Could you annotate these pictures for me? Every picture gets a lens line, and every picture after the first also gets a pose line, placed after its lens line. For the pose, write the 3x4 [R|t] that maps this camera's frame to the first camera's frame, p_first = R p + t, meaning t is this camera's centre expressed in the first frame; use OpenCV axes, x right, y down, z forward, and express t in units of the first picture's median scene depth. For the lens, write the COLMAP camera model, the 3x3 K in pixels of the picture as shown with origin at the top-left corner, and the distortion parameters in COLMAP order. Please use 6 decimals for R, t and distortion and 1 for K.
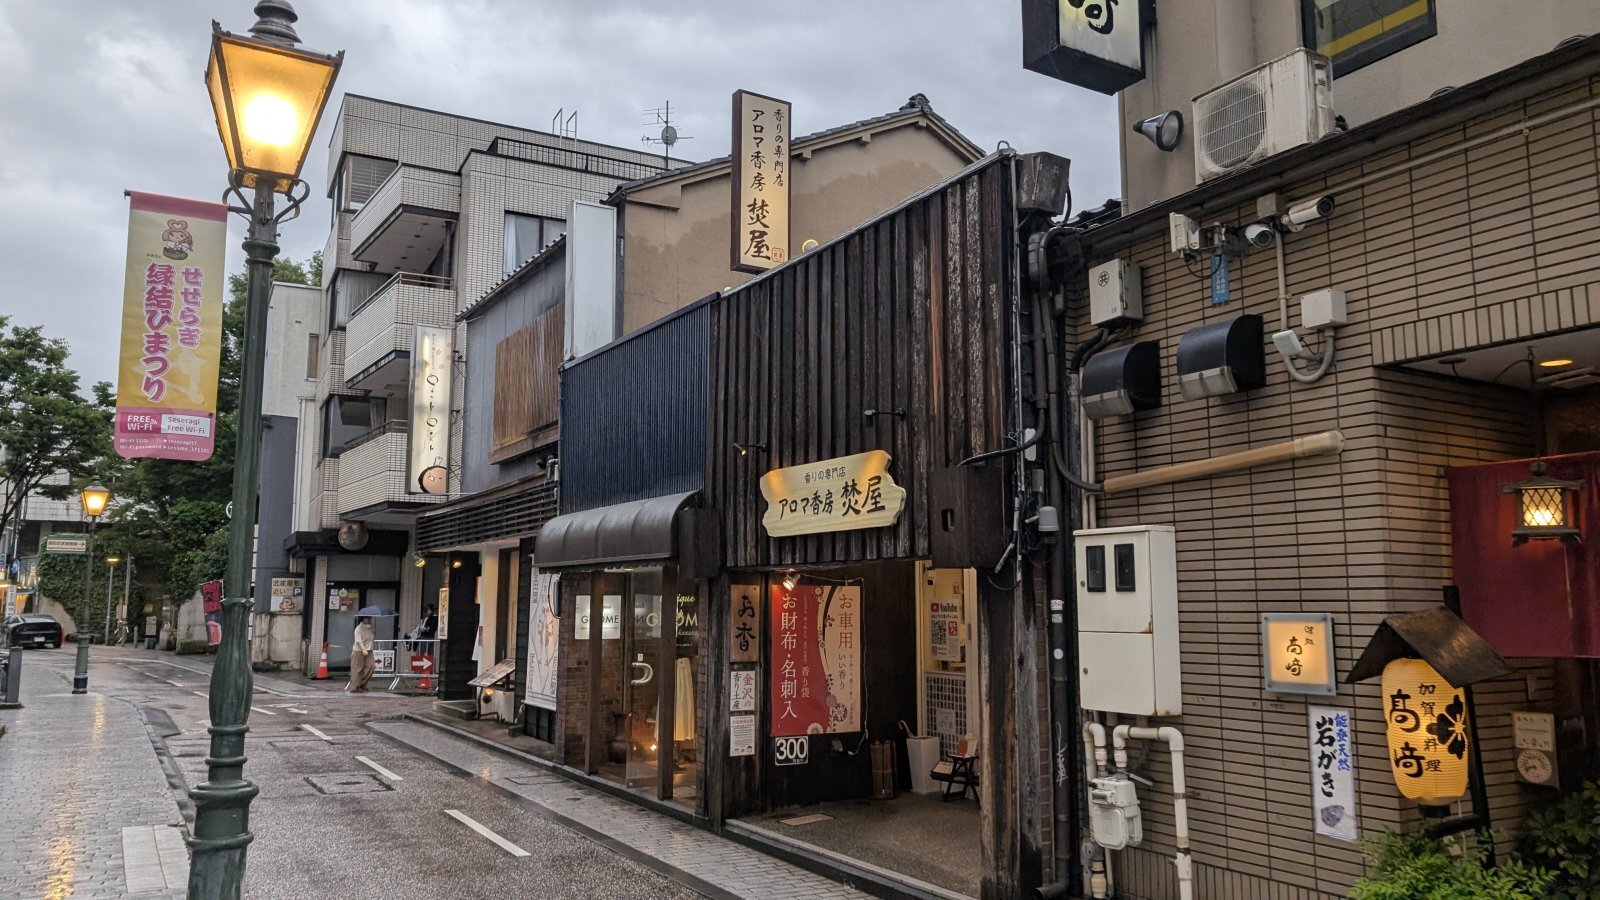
lens RADIAL K [[1158.8, 0, 795.2], [0, 1158.8, 451.3], [0, 0, 1]] dist [0.135973, -0.117266]
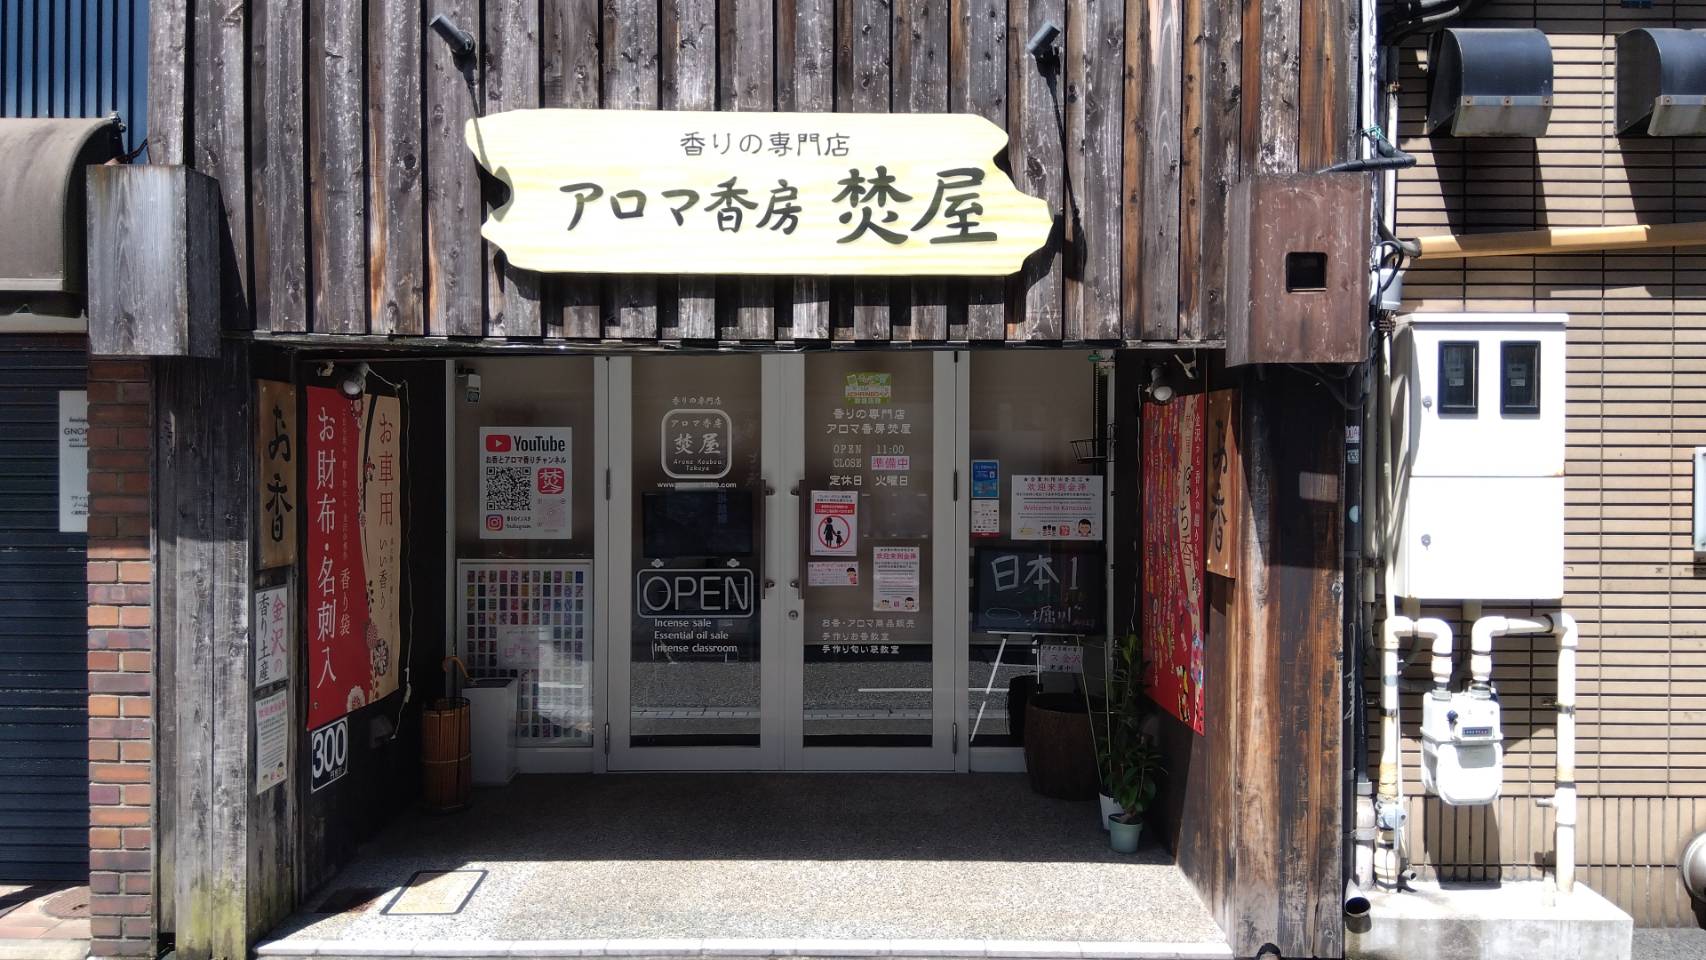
lens RADIAL K [[1235.6, 0, 847.8], [0, 1235.6, 481.4], [0, 0, 1]] dist [0.135973, -0.117266]
pose [[0.513344, -0.007520, 0.858150, -0.388662], [-0.118772, 0.989716, 0.079722, 0.111198], [-0.849924, -0.142849, 0.507172, 0.736915]]
